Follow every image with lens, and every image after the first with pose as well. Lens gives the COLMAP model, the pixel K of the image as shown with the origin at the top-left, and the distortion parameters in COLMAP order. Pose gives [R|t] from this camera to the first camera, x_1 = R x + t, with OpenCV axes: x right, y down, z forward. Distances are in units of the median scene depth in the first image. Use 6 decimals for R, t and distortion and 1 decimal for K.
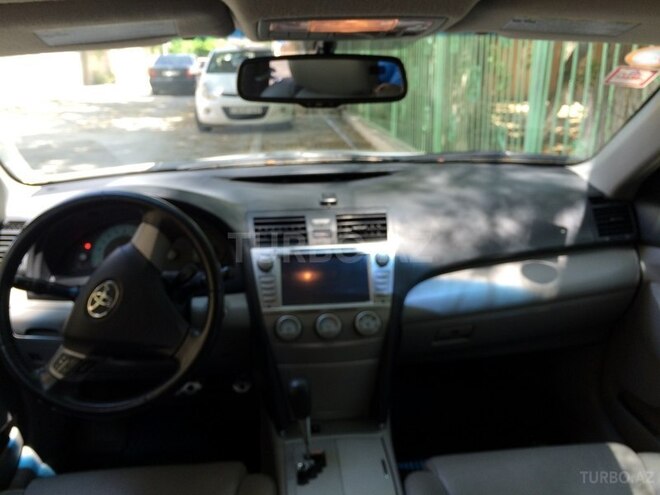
lens RADIAL K [[561.4, 0, 330.0], [0, 561.4, 247.5], [0, 0, 1]] dist [0.077604, -0.134415]
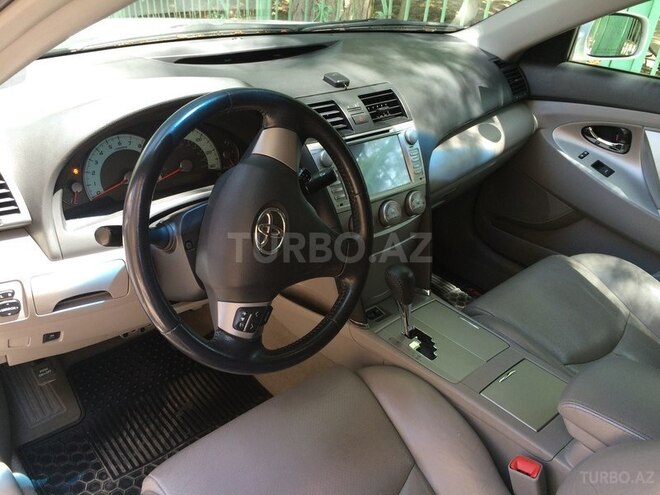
lens RADIAL K [[561.4, 0, 330.0], [0, 561.4, 247.5], [0, 0, 1]] dist [0.077604, -0.134415]
pose [[0.801679, -0.232170, 0.550826, -0.593983], [0.104114, 0.961638, 0.253796, -0.058372], [-0.588619, -0.146115, 0.795097, 0.244325]]
